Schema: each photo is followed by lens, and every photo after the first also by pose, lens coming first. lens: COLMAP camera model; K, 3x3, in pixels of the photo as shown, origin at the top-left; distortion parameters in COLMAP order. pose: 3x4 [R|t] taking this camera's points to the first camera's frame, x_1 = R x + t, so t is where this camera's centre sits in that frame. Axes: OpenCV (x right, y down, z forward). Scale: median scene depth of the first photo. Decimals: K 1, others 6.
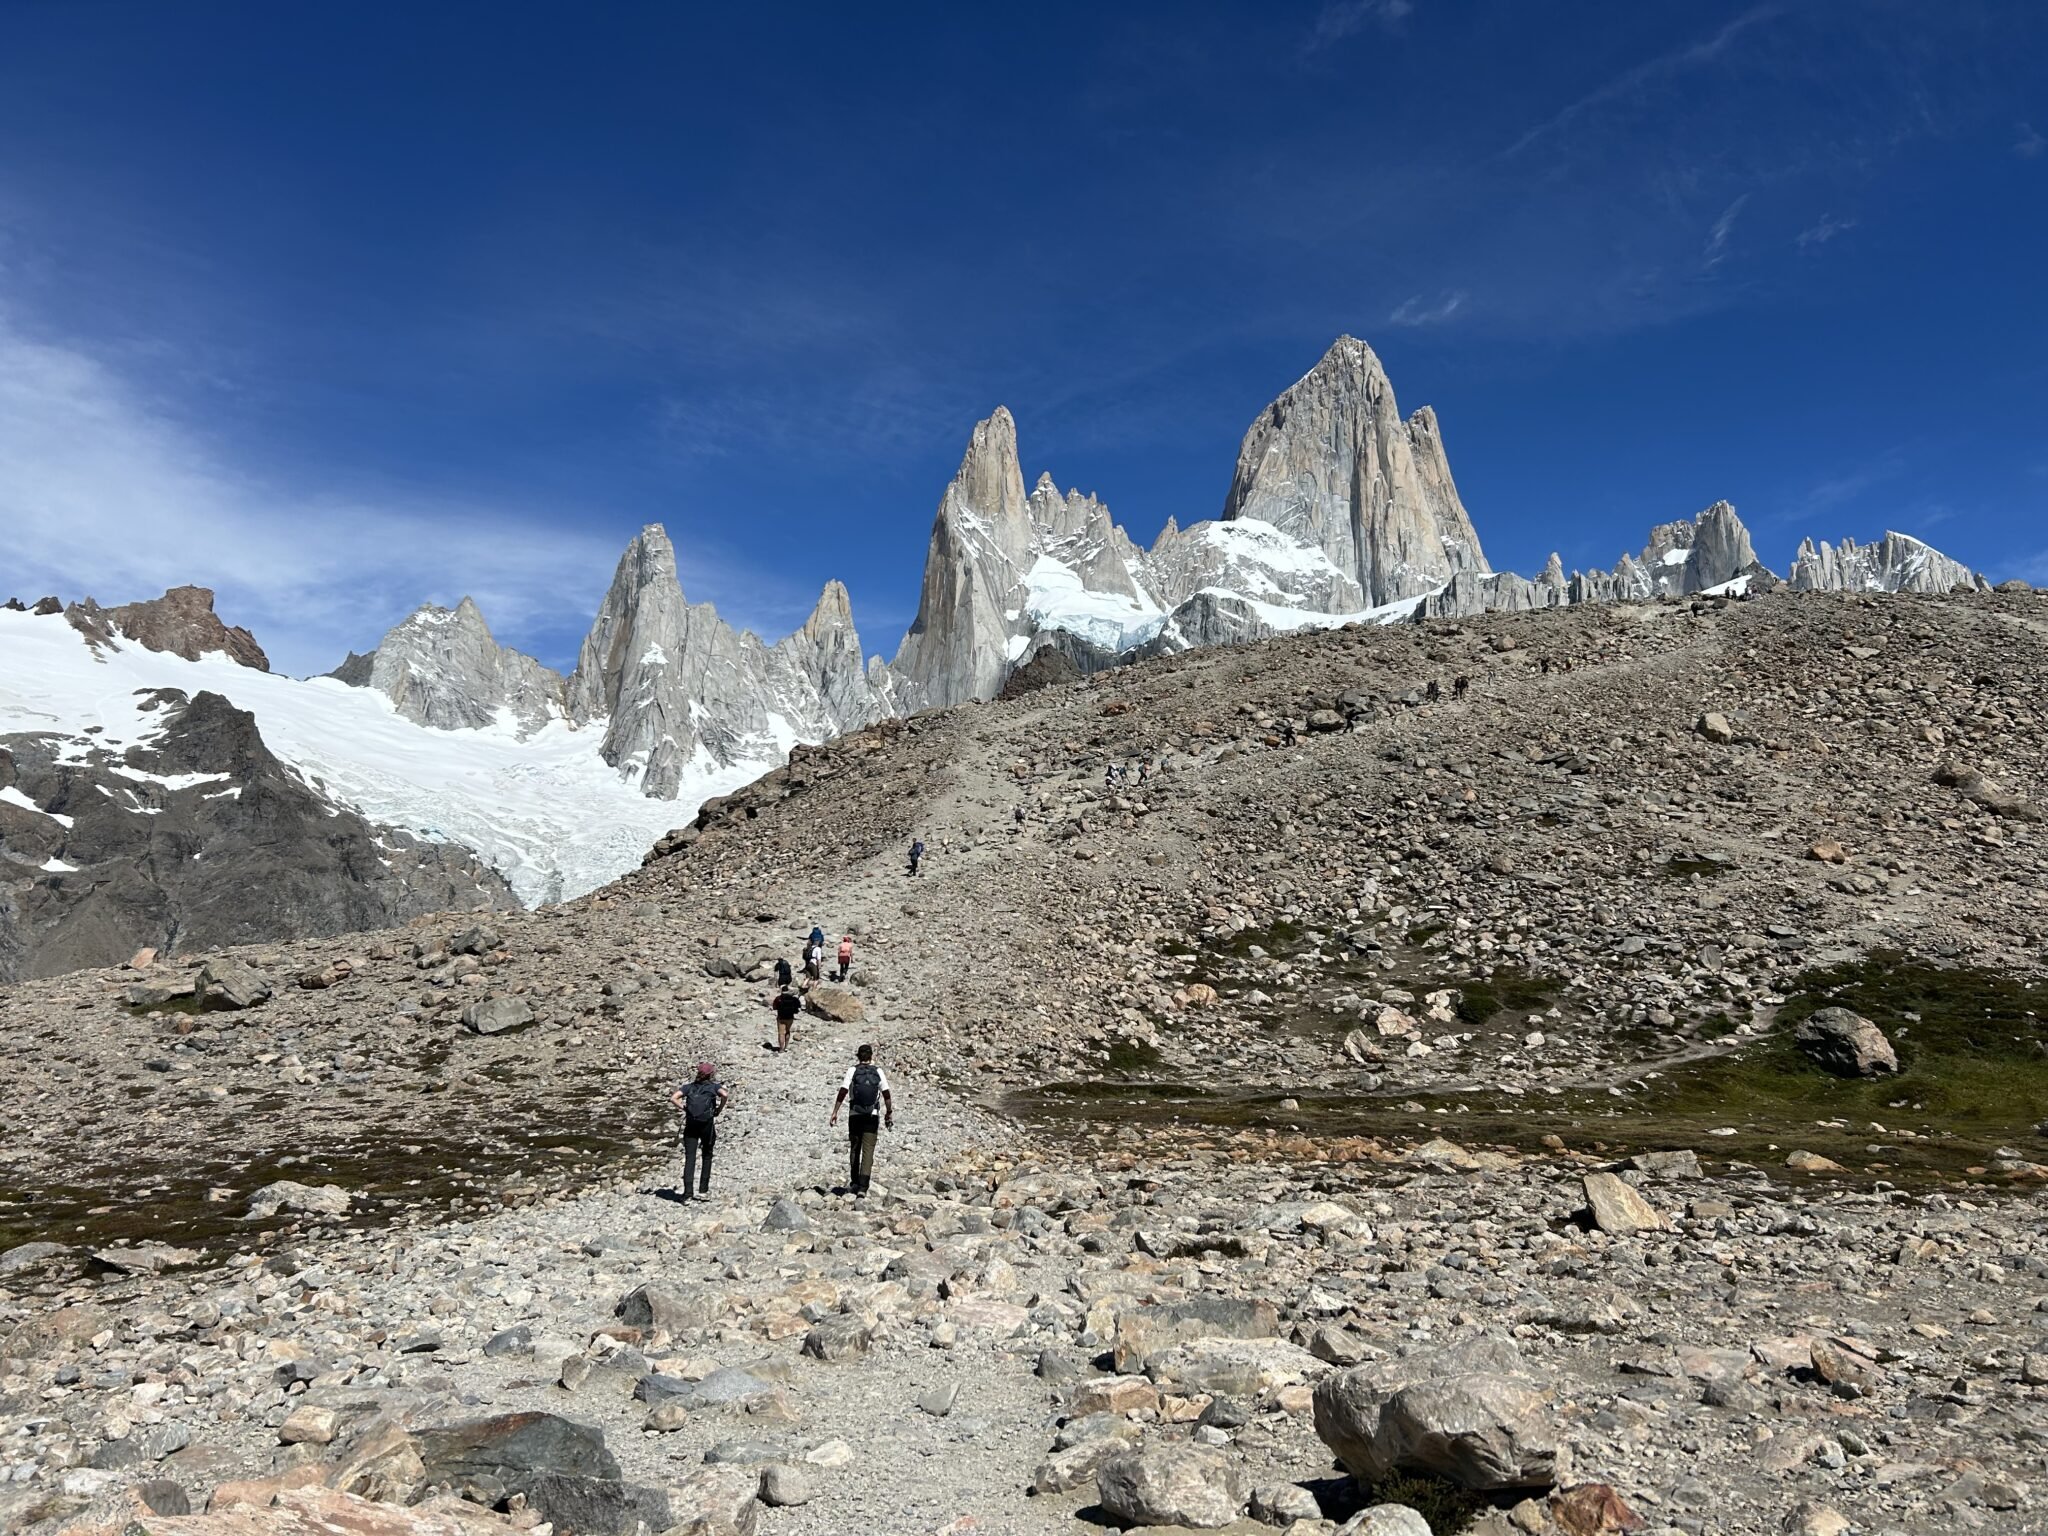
lens RADIAL K [[1527.7, 0, 1005.7], [0, 1527.7, 785.7], [0, 0, 1]] dist [0.043520, -0.050494]
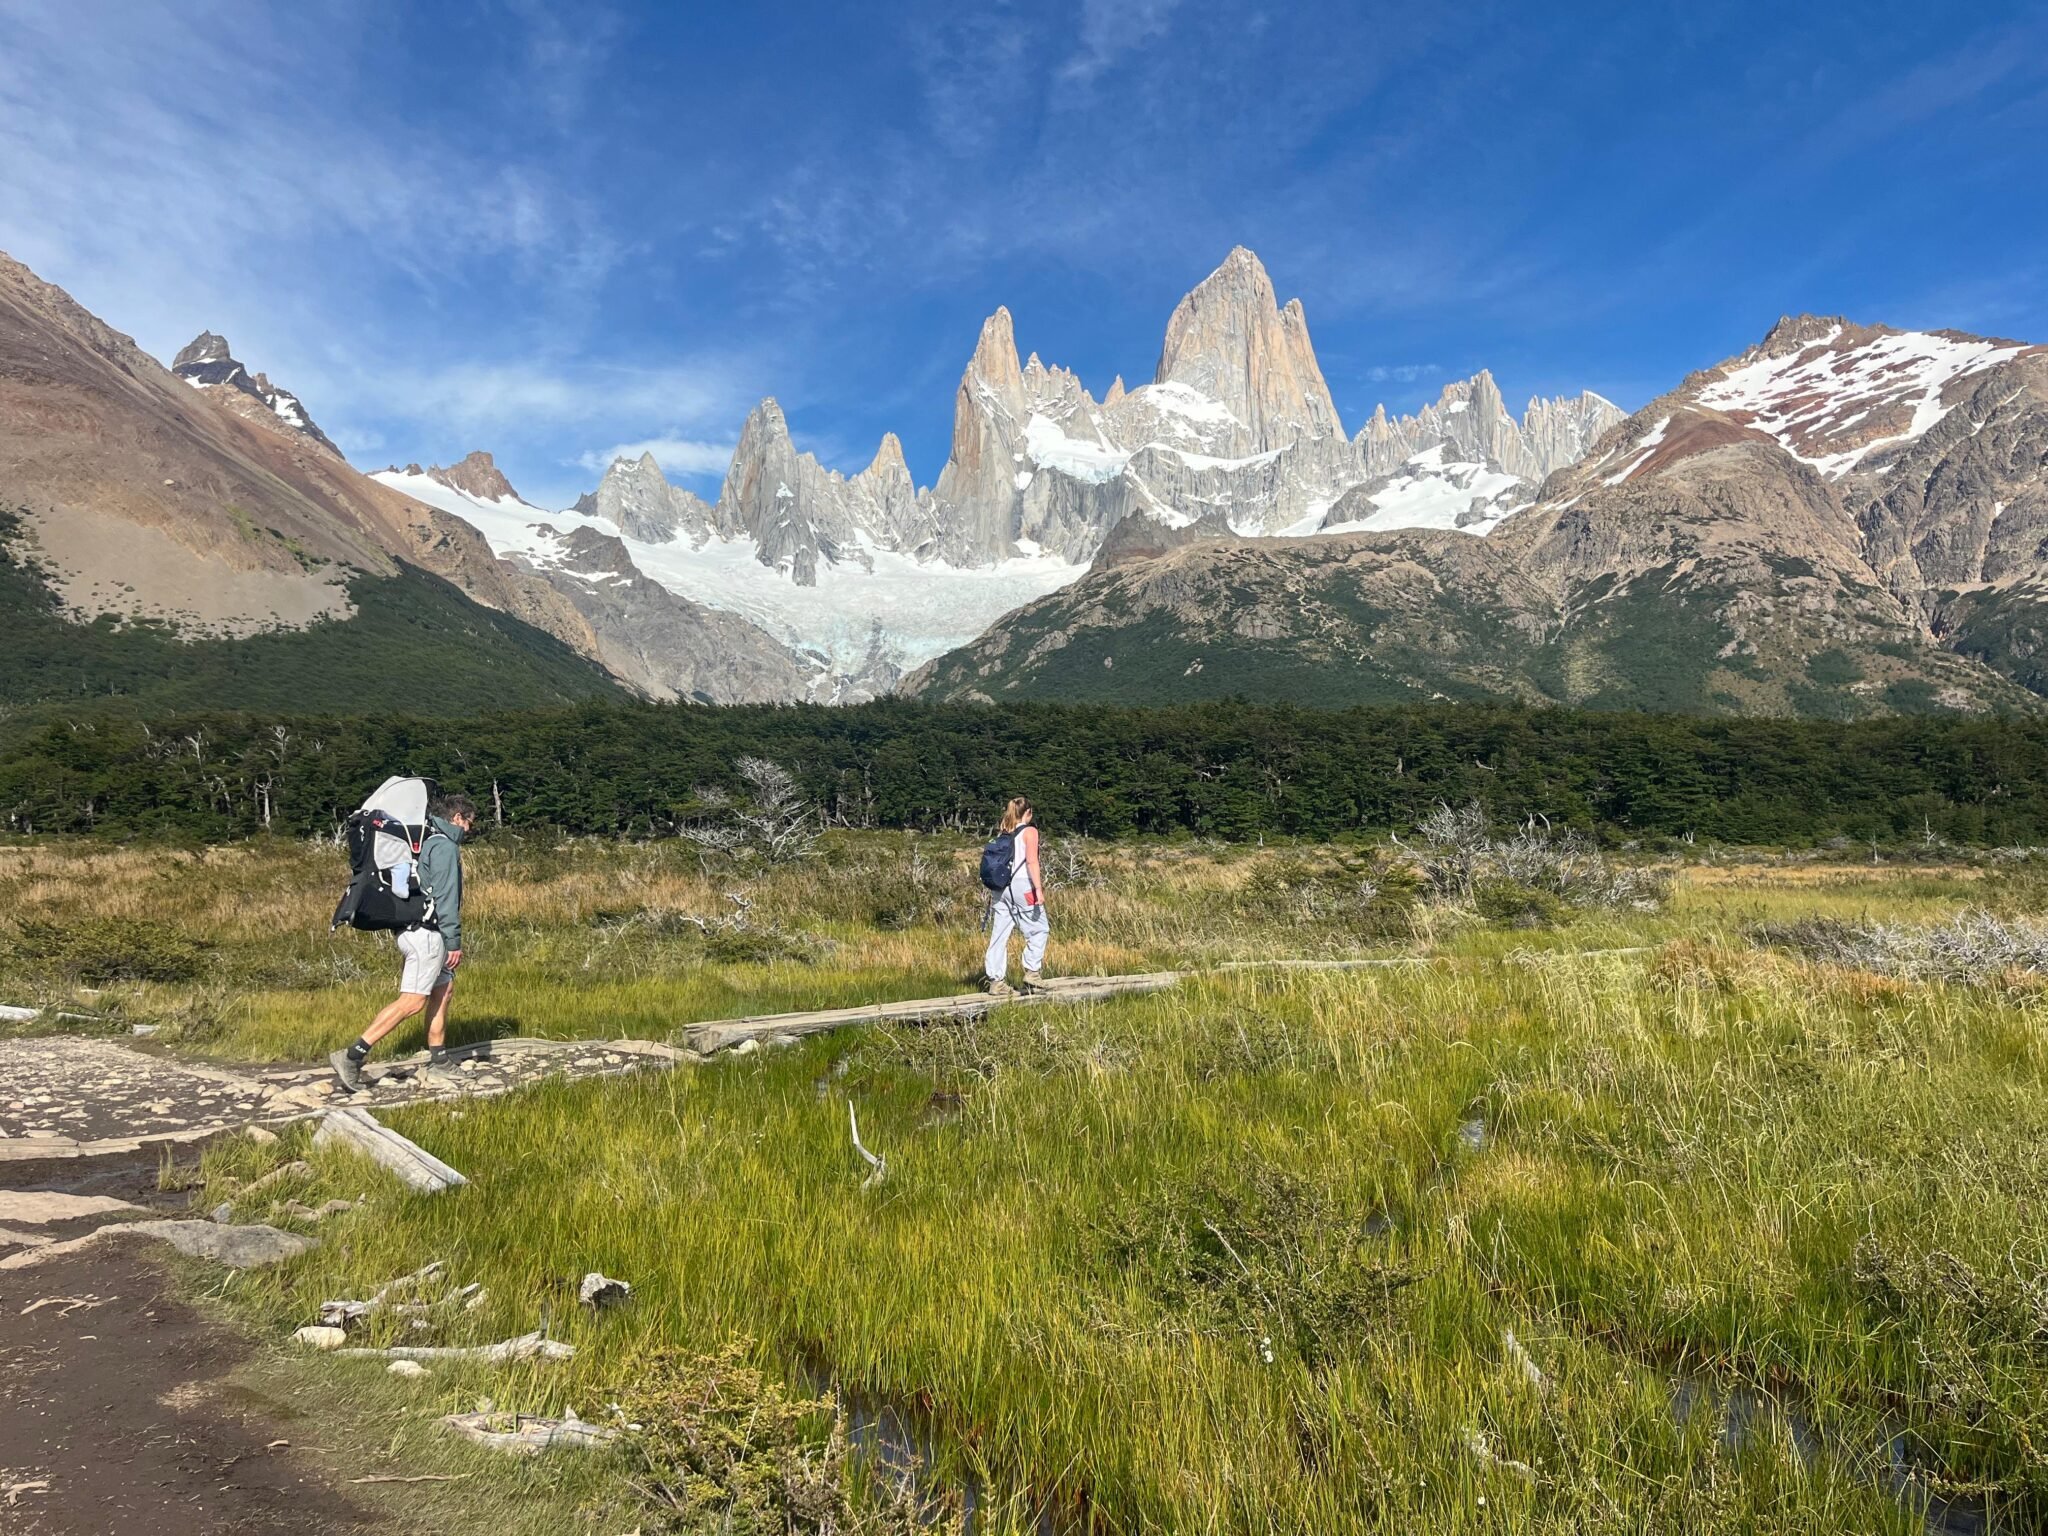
lens RADIAL K [[1527.7, 0, 1044.7], [0, 1527.7, 776.6], [0, 0, 1]] dist [0.043520, -0.050494]
pose [[0.996643, -0.035890, 0.073585, -0.086623], [0.026519, 0.991853, 0.124593, 0.011144], [-0.077457, -0.122224, 0.989475, -0.487780]]
